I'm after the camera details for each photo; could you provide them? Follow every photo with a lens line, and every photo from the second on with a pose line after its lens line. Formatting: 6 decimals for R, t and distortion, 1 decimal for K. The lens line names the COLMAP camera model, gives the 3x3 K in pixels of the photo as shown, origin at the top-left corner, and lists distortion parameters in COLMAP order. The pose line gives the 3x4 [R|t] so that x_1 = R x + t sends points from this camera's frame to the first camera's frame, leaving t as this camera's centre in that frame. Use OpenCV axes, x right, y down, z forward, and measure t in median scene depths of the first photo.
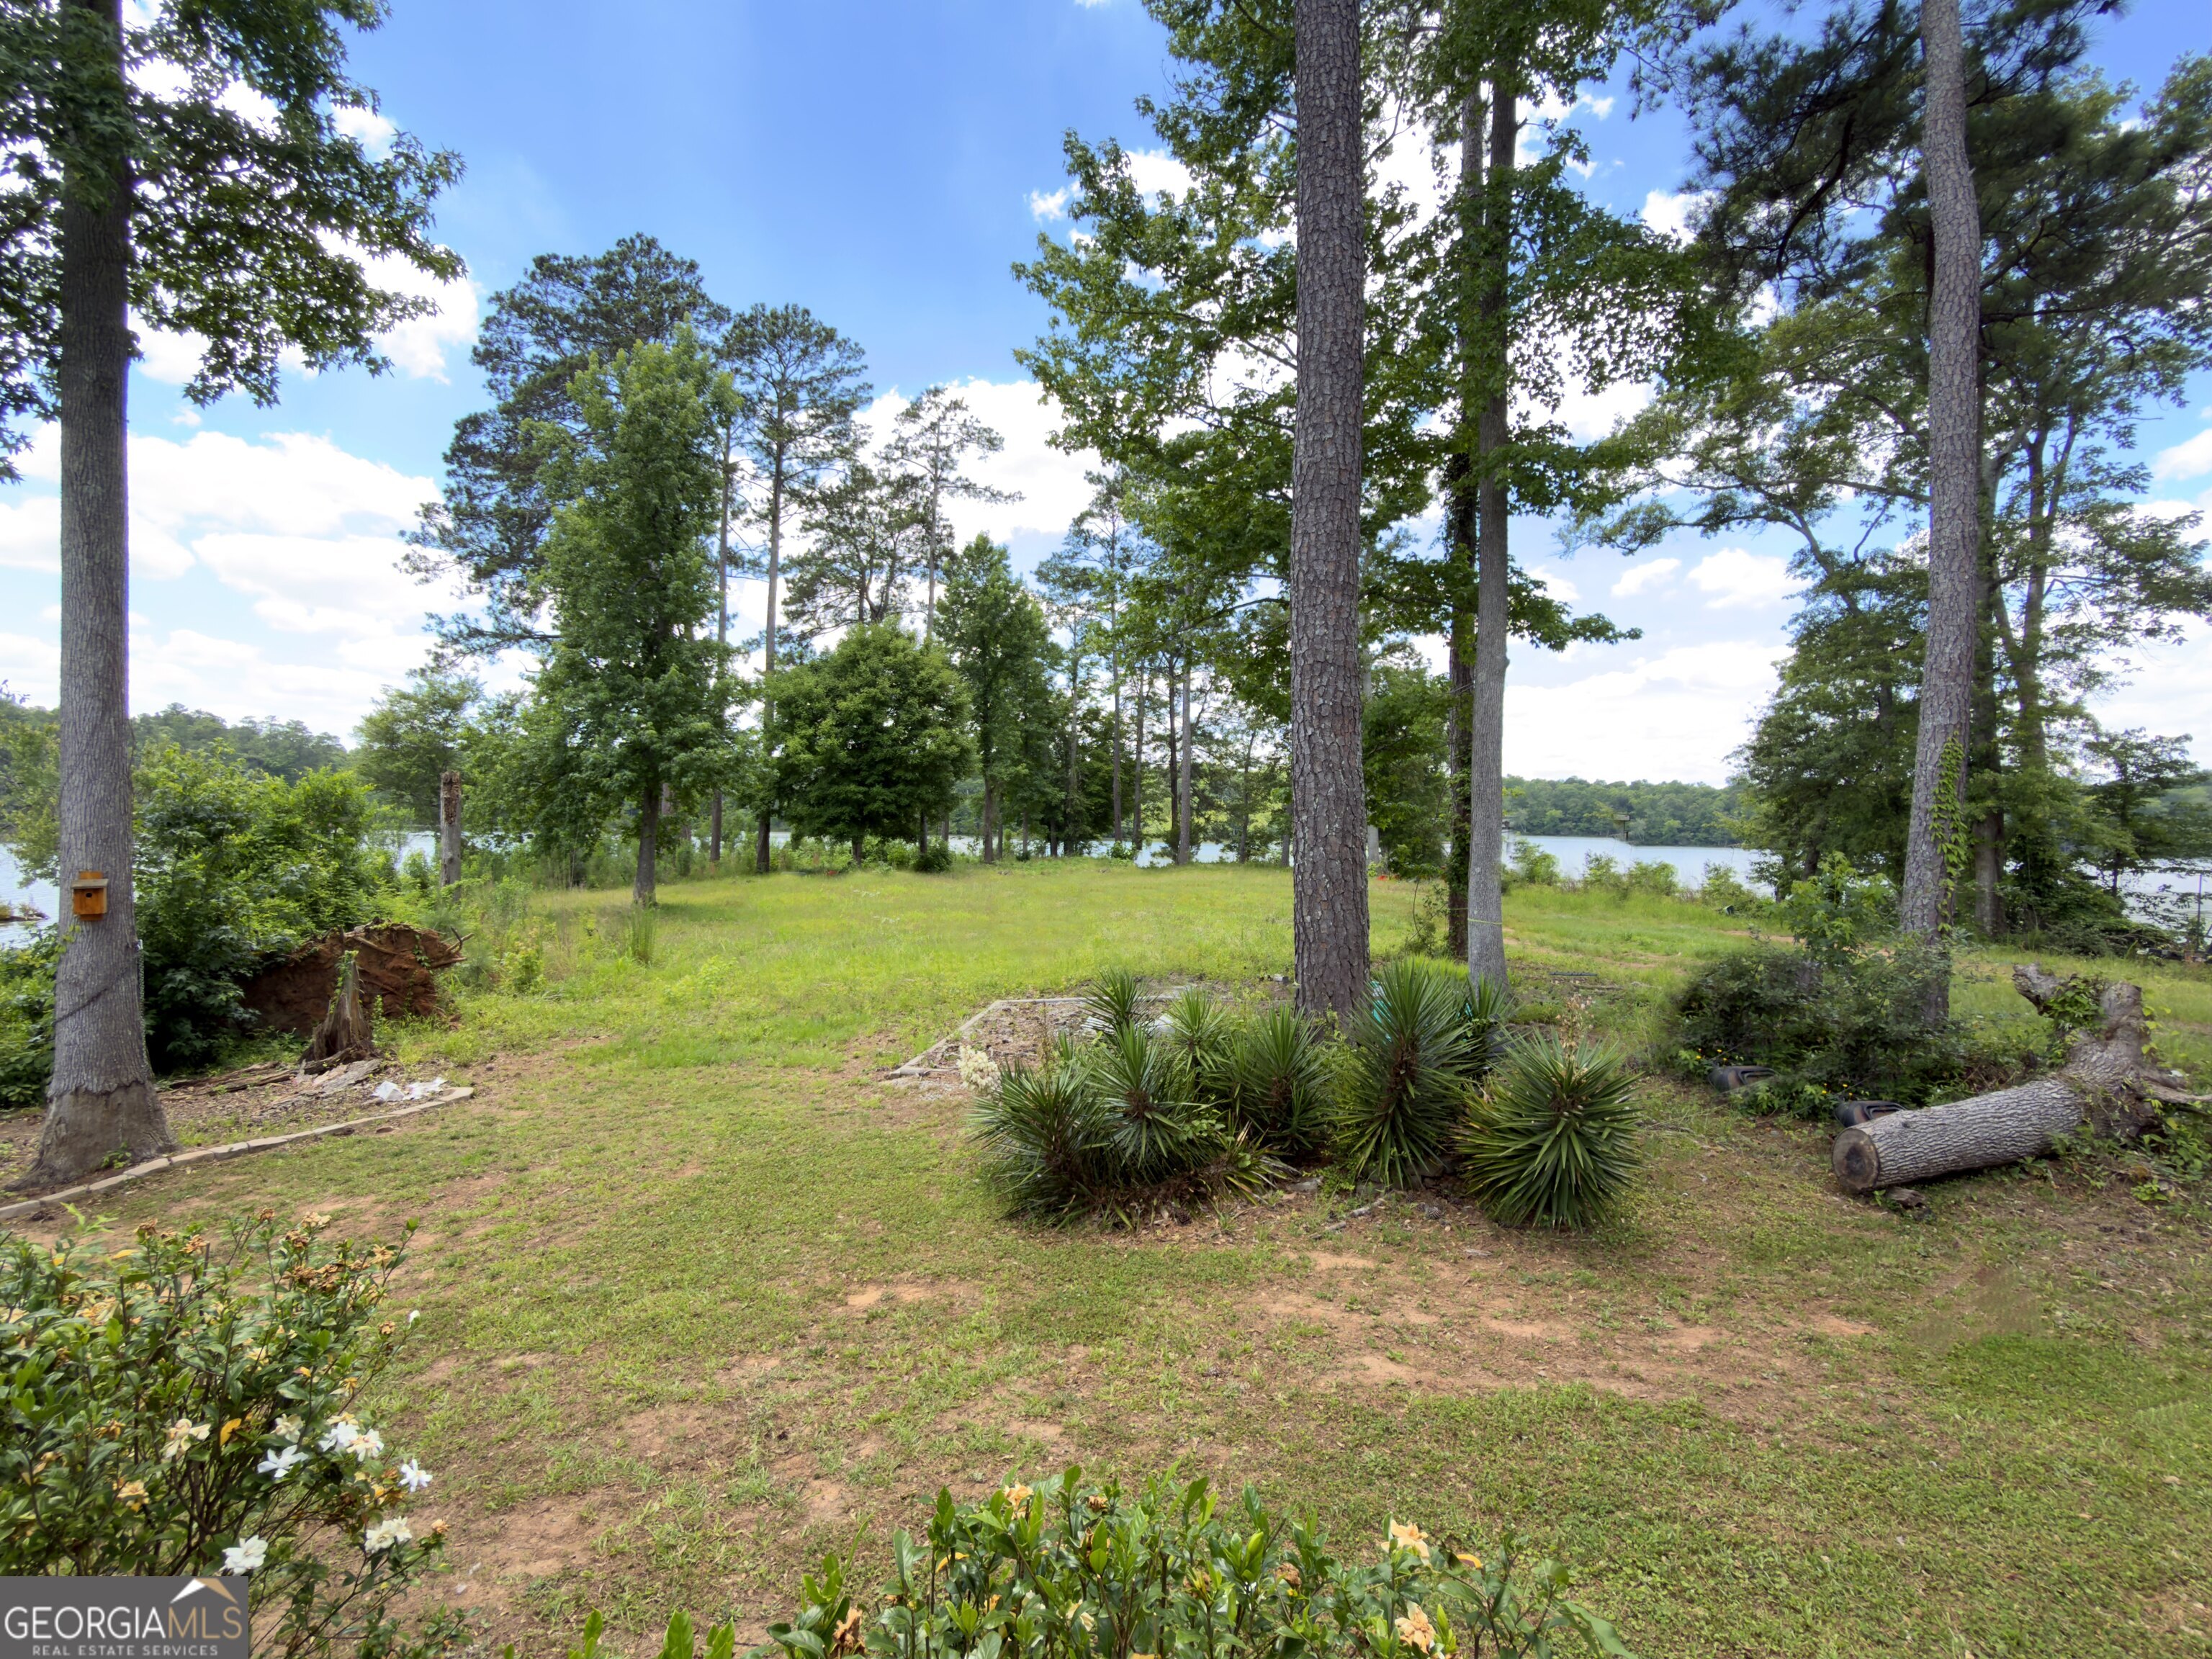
lens RADIAL K [[1033.6, 0, 1105.7], [0, 1033.6, 831.2], [0, 0, 1]] dist [-0.001359, -0.000326]
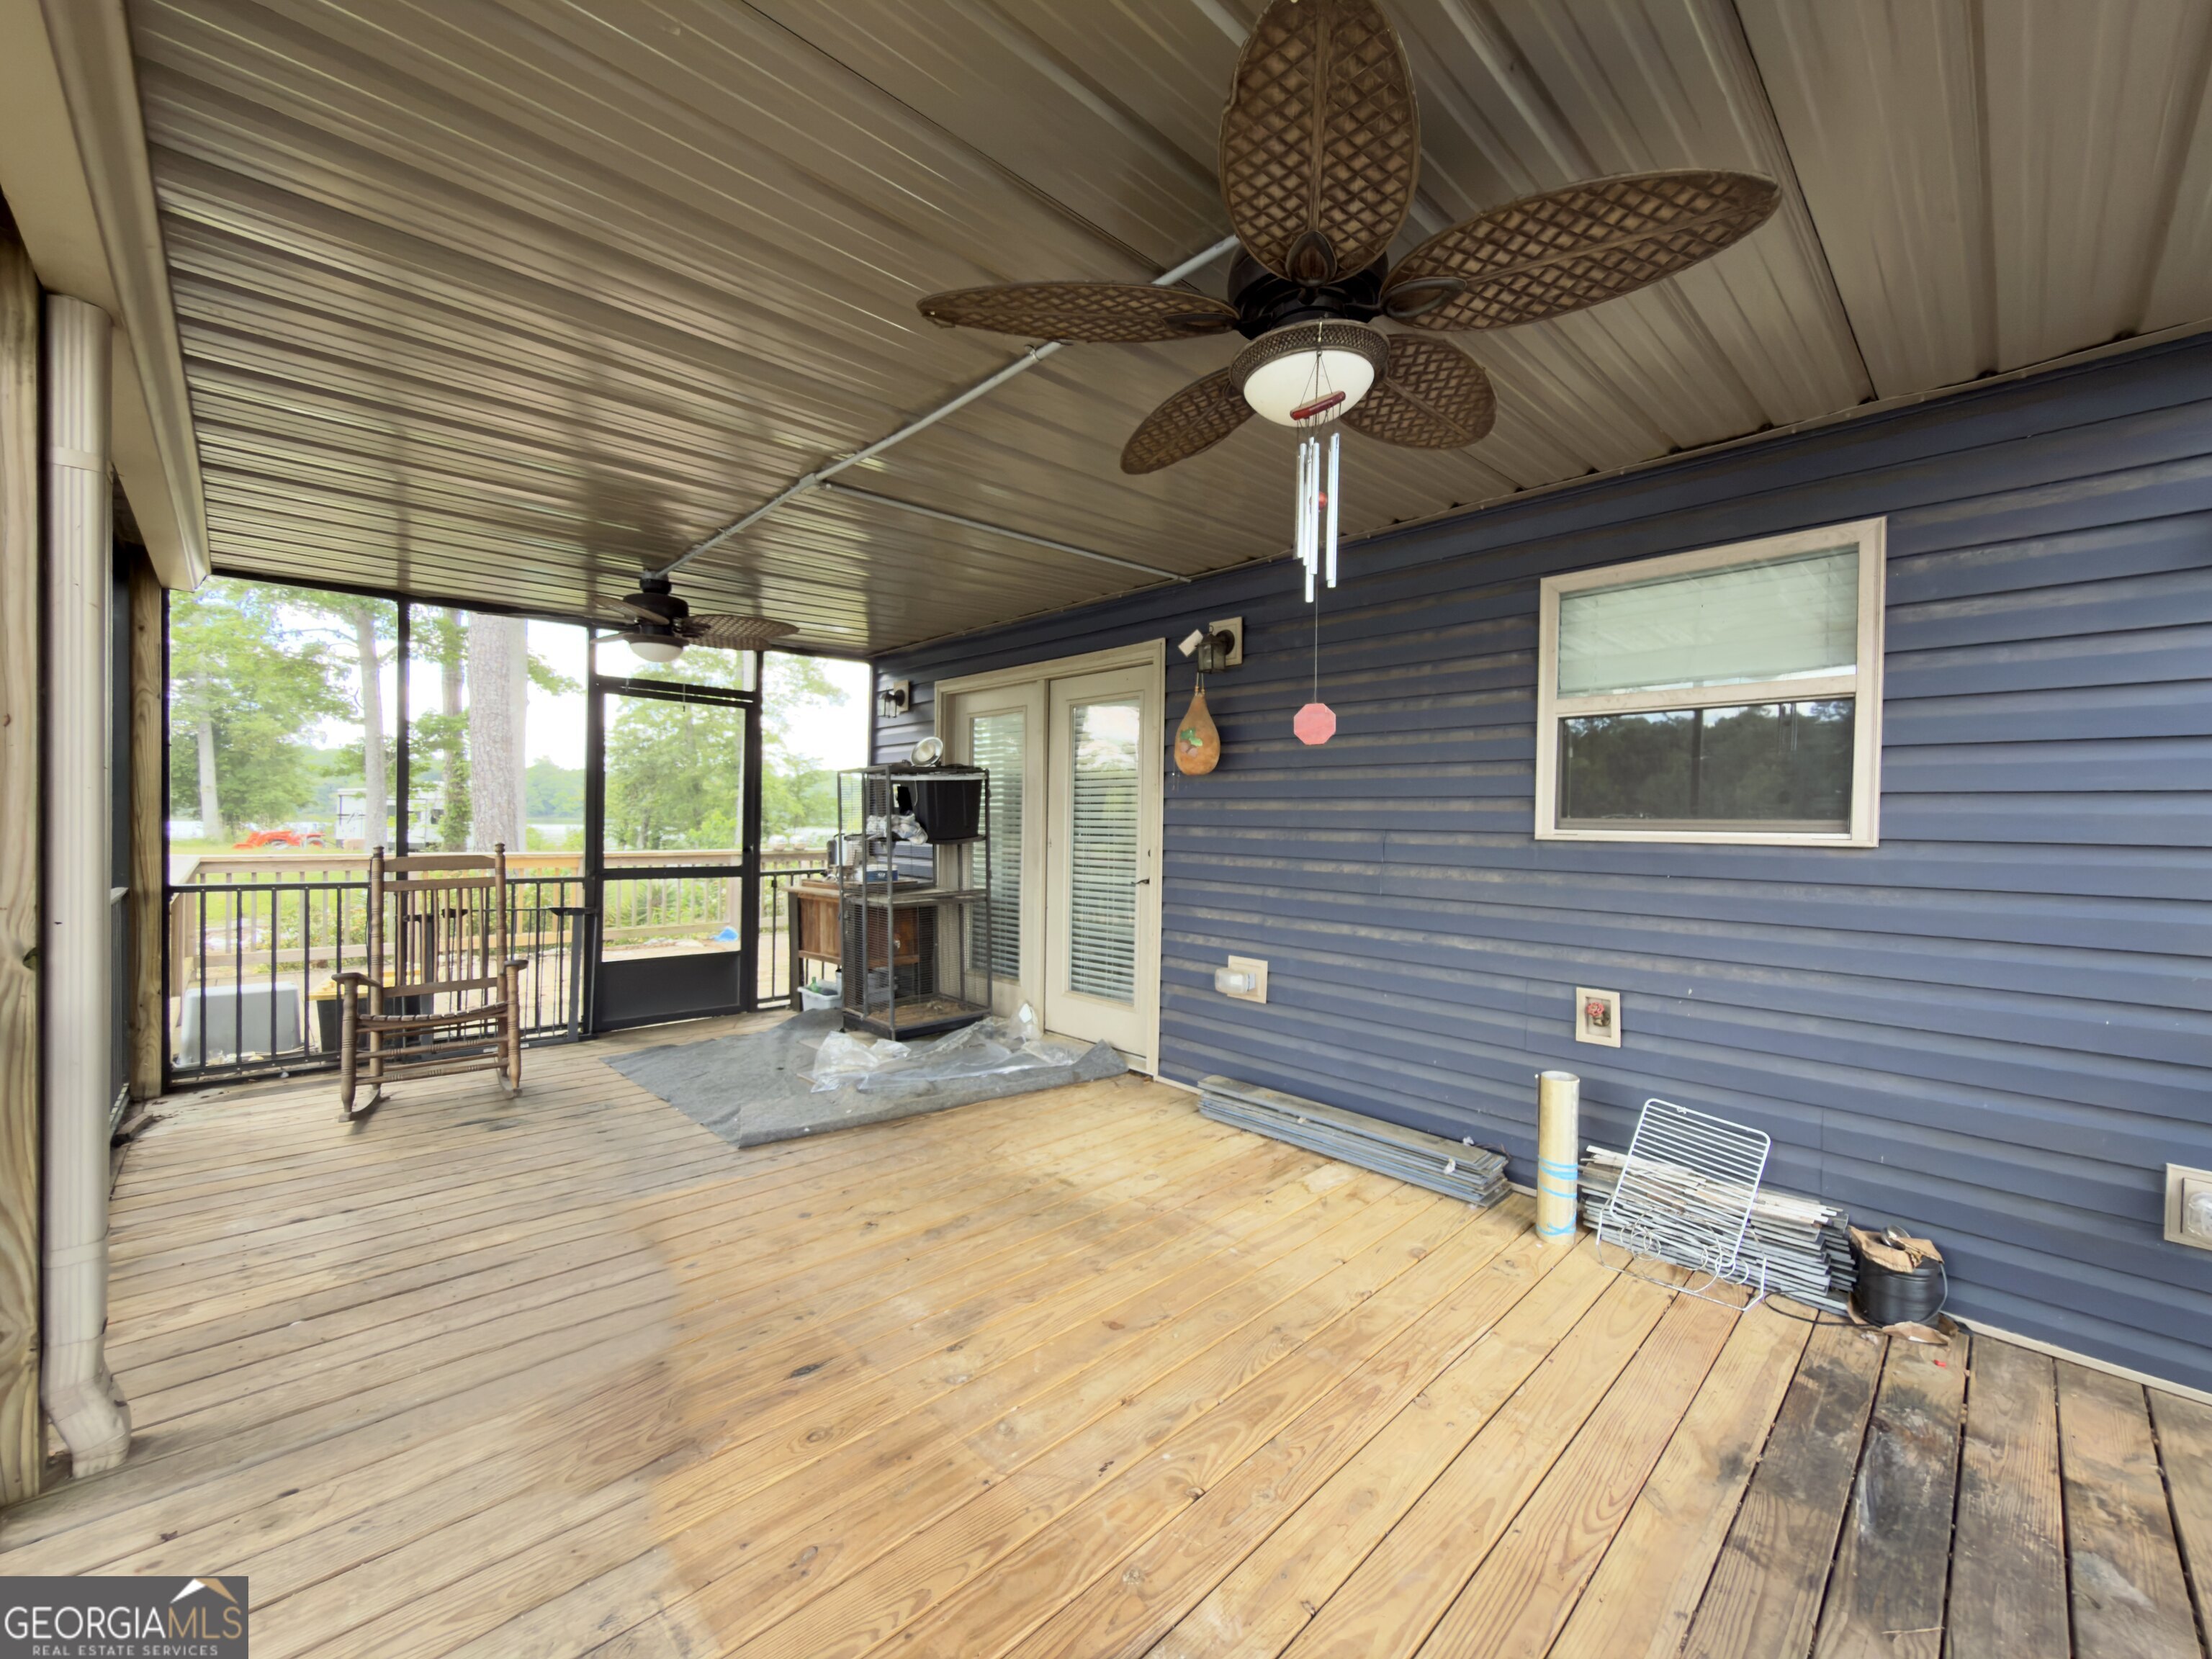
lens RADIAL K [[886.8, 0, 1109.0], [0, 886.8, 831.2], [0, 0, 1]] dist [0.002823, 0.000037]
pose [[0.425236, -0.019338, 0.904876, -0.148593], [-0.008536, 0.999642, 0.025375, 0.000120], [-0.905042, -0.018515, 0.424918, -0.128317]]
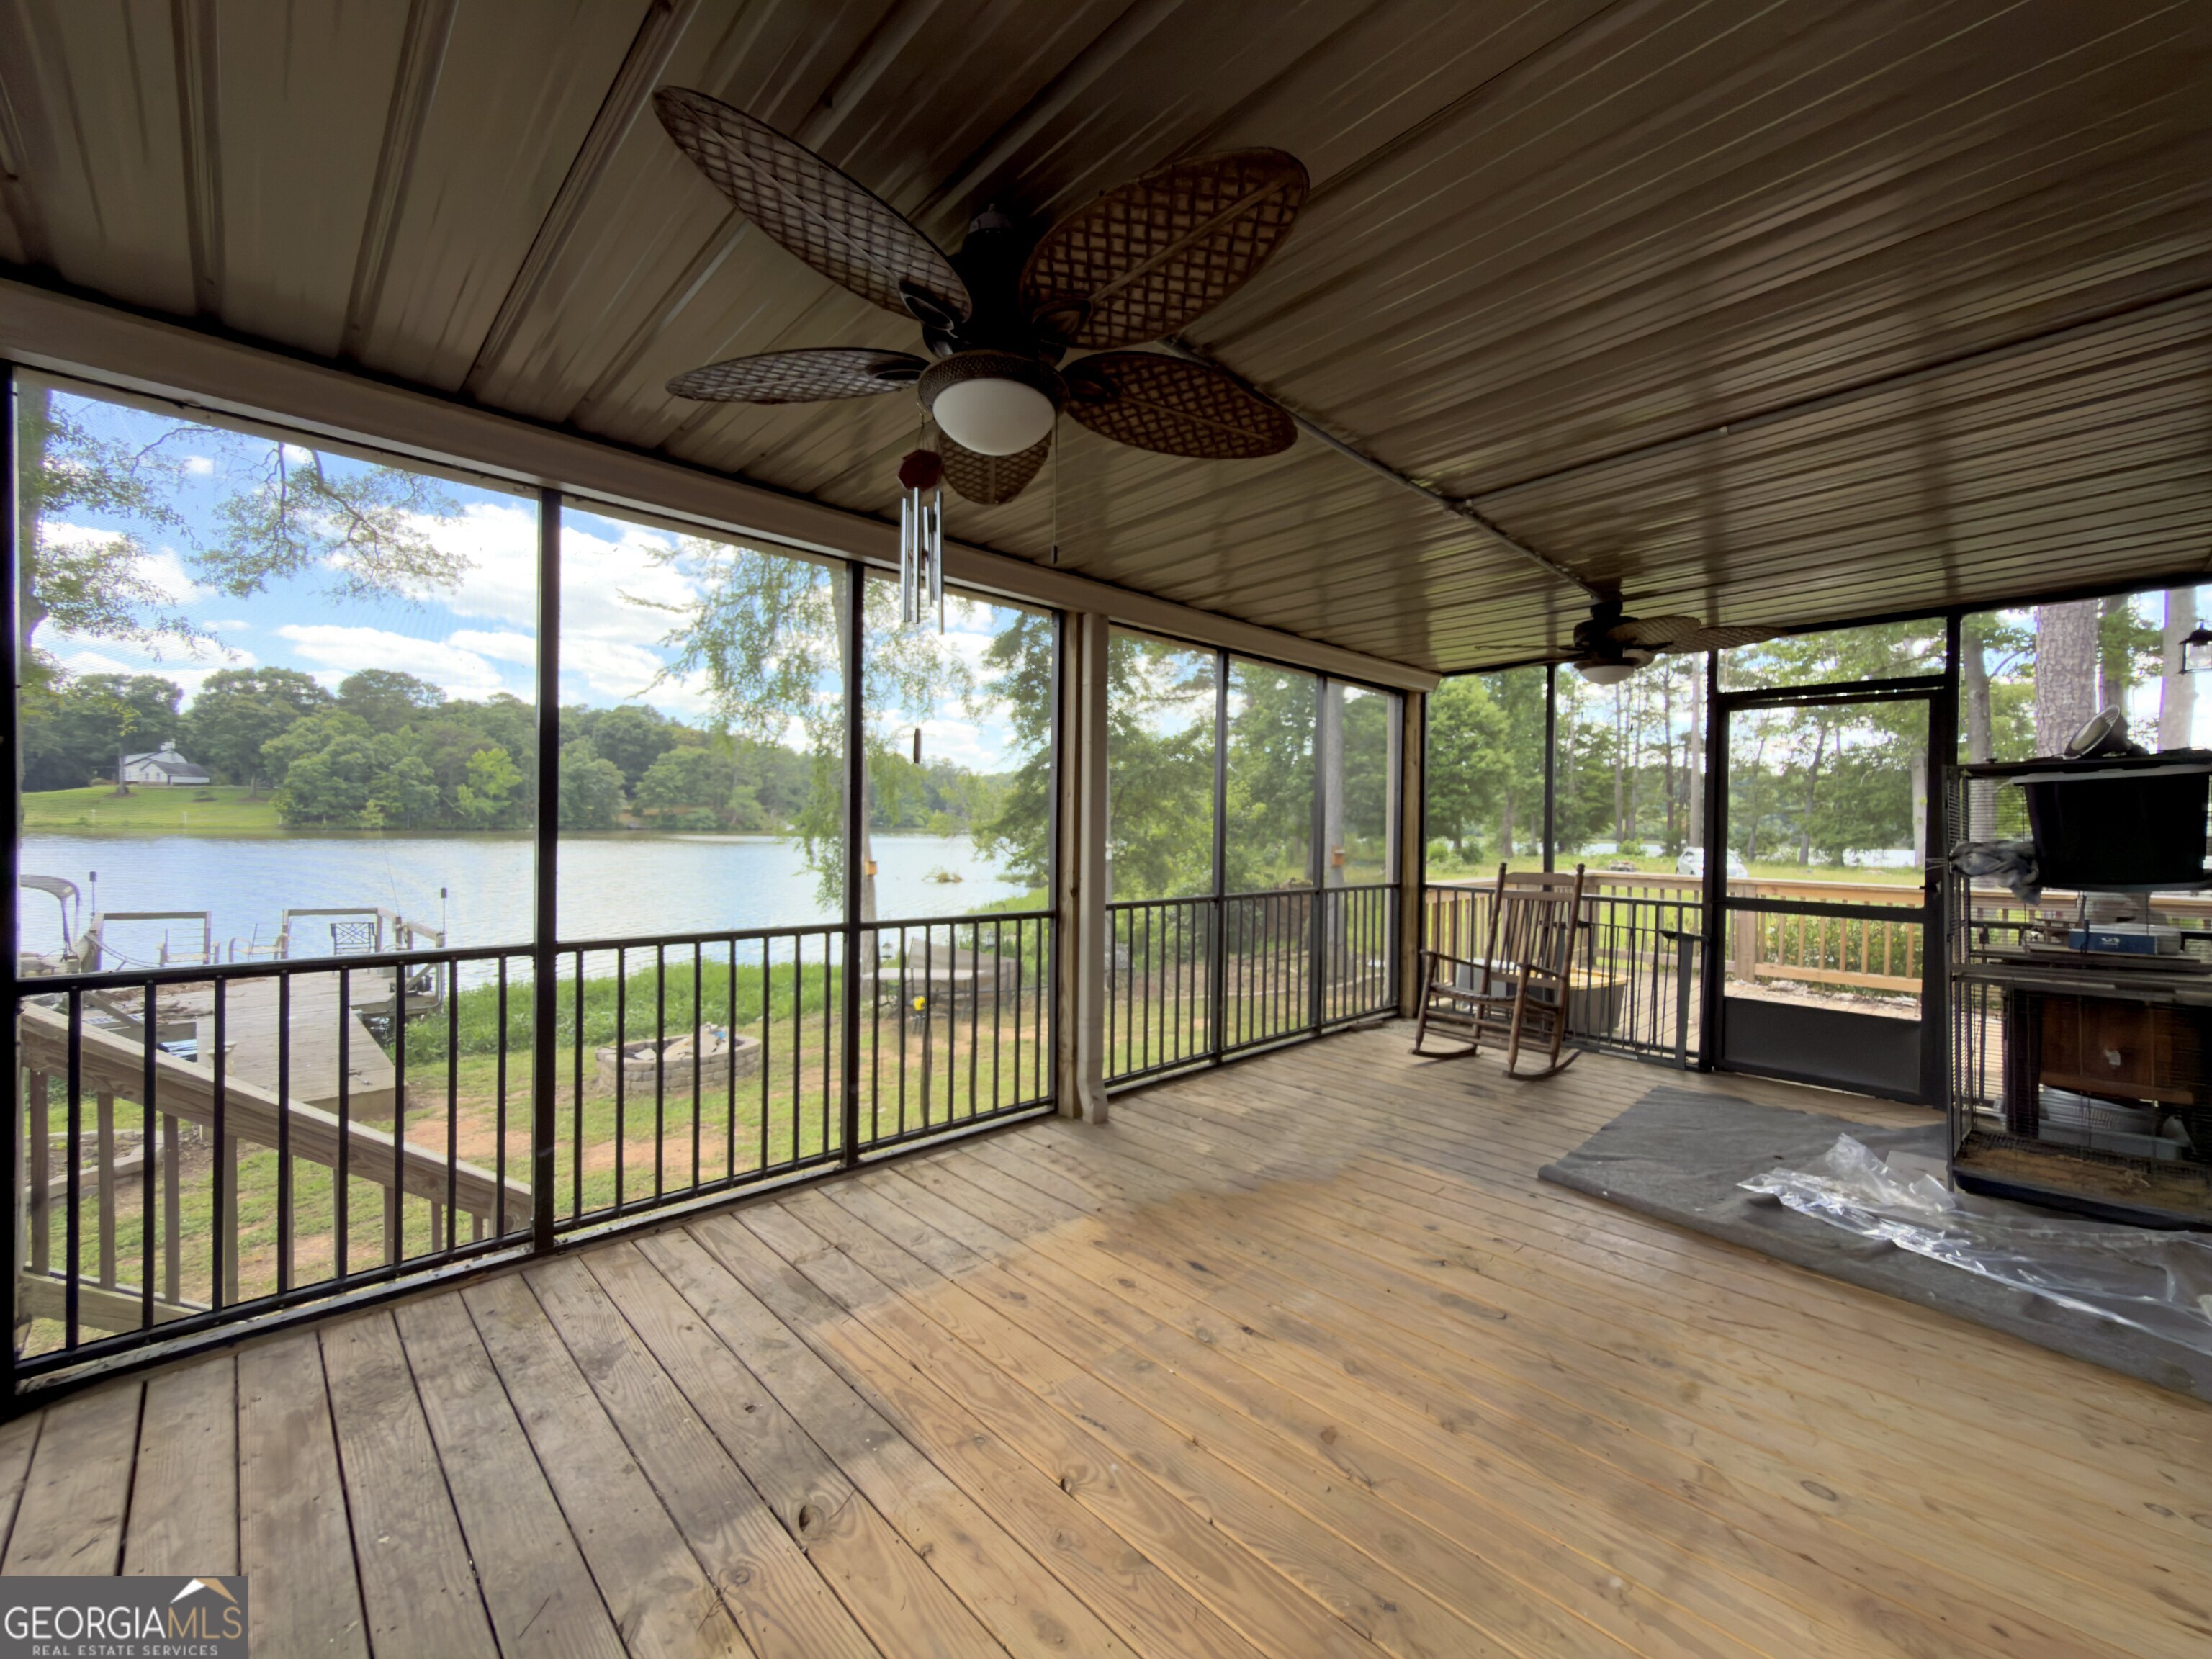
lens RADIAL K [[886.8, 0, 1101.1], [0, 886.8, 828.7], [0, 0, 1]] dist [0.002823, 0.000037]
pose [[0.901402, -0.003721, -0.432968, -0.103096], [0.001484, 0.999984, -0.005506, 0.000582], [0.432982, 0.004321, 0.901392, -0.147288]]
